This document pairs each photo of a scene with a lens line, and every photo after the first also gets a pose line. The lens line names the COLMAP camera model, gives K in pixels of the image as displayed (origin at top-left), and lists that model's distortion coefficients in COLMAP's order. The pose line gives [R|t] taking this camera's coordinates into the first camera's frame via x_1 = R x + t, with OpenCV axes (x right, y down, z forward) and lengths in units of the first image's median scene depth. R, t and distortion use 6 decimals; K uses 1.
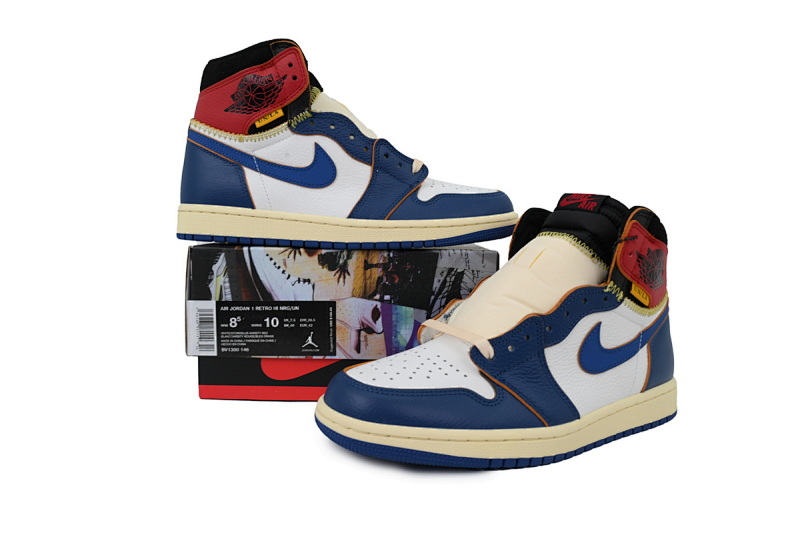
lens RADIAL K [[626.5, 0, 400.0], [0, 626.5, 266.5], [0, 0, 1]] dist [0.001876, -0.000020]
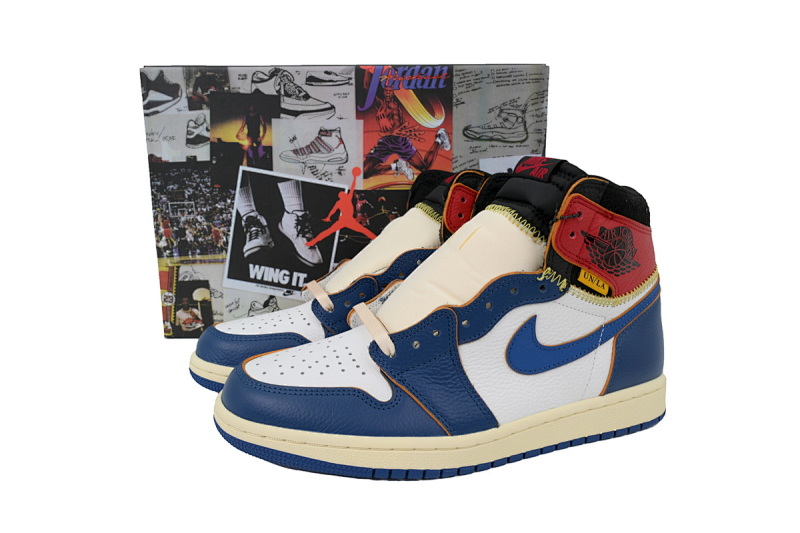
lens RADIAL K [[626.5, 0, 400.0], [0, 626.5, 266.5], [0, 0, 1]] dist [0.001876, -0.000020]
pose [[0.968913, 0.011749, -0.247124, 0.340255], [0.013686, 0.994797, 0.100953, -0.062327], [0.247024, -0.101197, 0.963711, 0.143562]]
